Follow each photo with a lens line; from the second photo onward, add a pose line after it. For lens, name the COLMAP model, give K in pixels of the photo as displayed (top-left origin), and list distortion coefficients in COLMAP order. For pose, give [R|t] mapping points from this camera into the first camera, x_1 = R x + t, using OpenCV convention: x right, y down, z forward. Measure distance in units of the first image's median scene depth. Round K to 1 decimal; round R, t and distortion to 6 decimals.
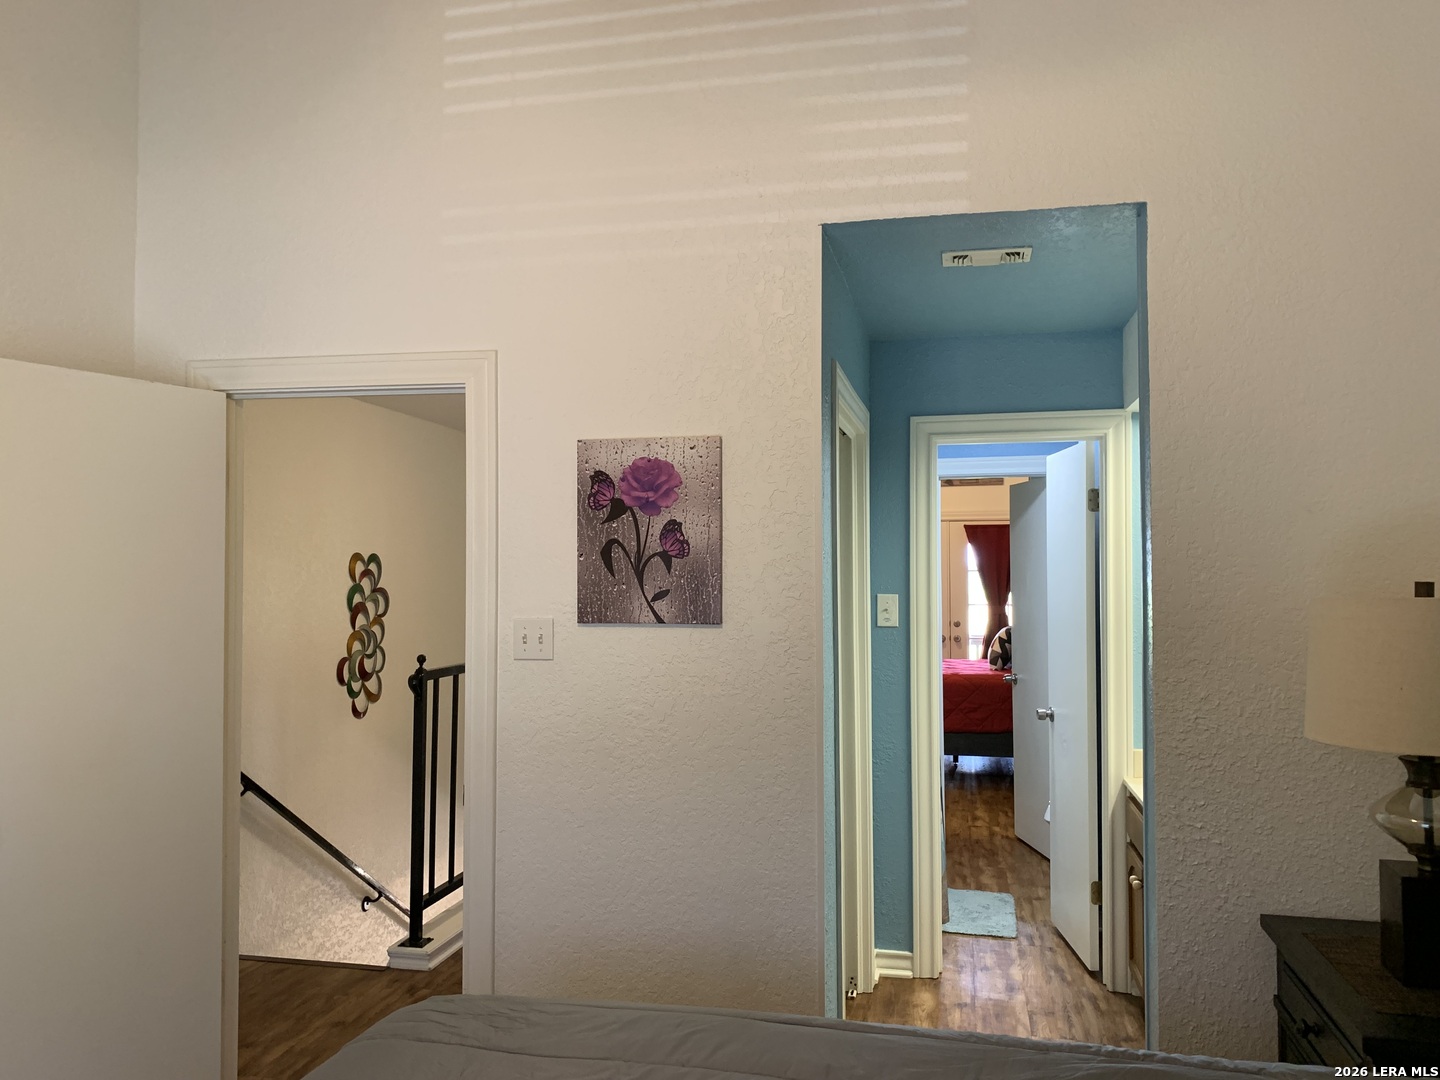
lens RADIAL K [[1068.7, 0, 720.0], [0, 1068.7, 540.0], [0, 0, 1]] dist [0.046876, -0.003968]
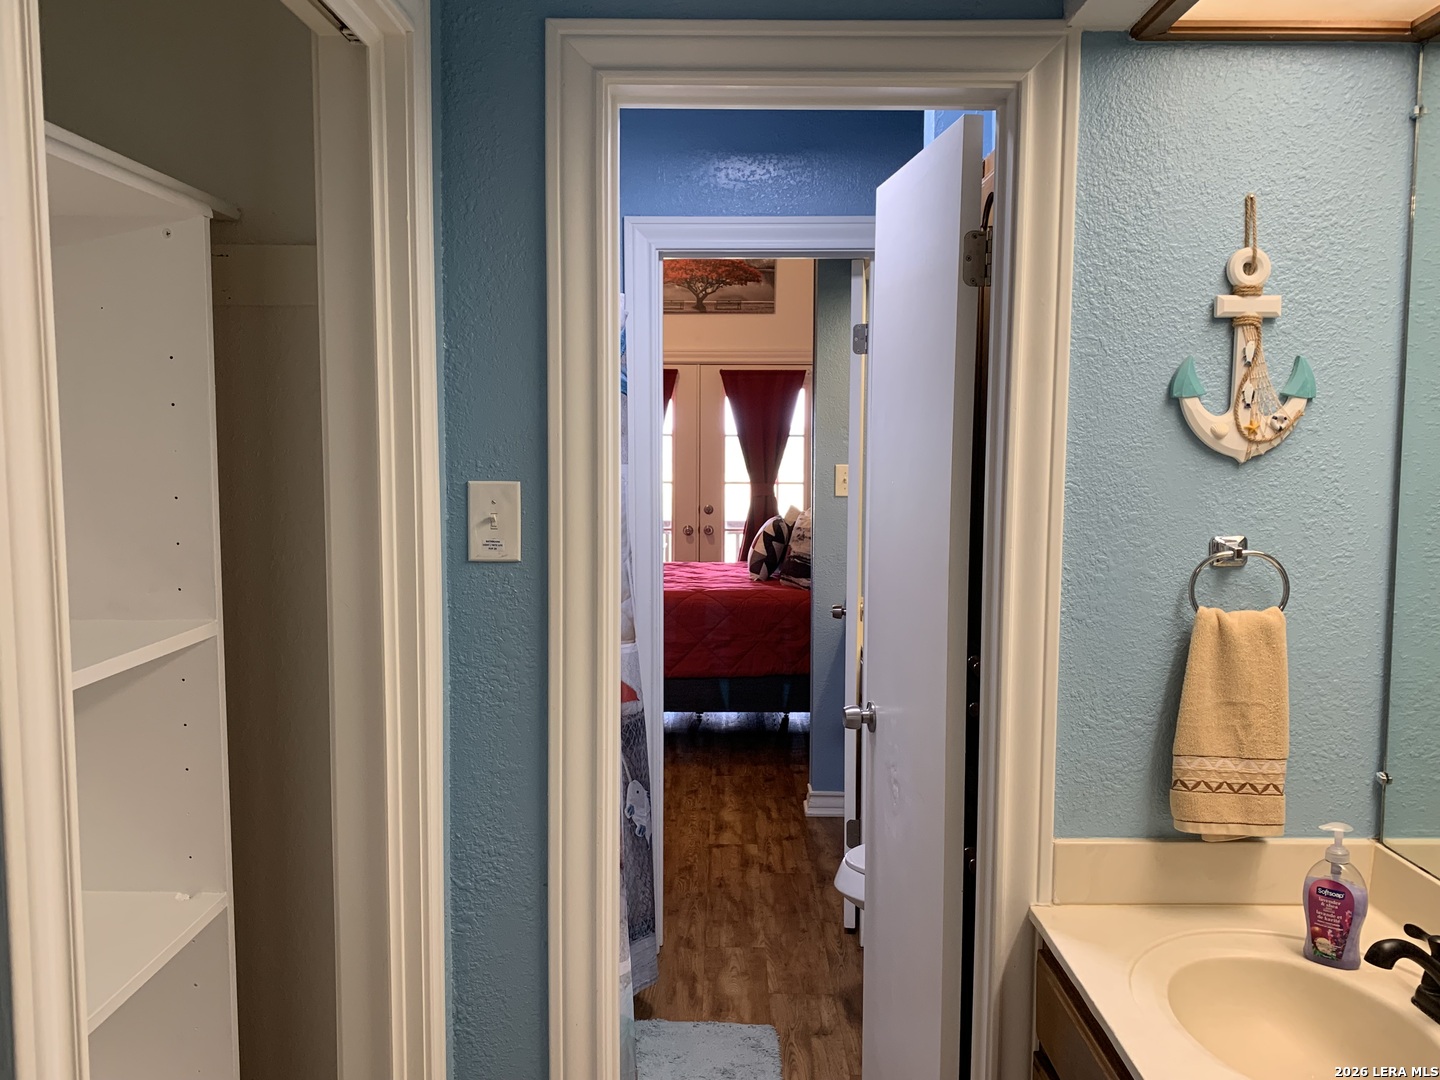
lens RADIAL K [[1197.1, 0, 721.7], [0, 1197.1, 552.3], [0, 0, 1]] dist [0.002717, -0.012069]
pose [[0.976649, -0.015272, 0.214298, 0.210690], [-0.011247, 0.992468, 0.121984, 0.031023], [-0.214547, -0.121546, 0.969121, 0.793716]]
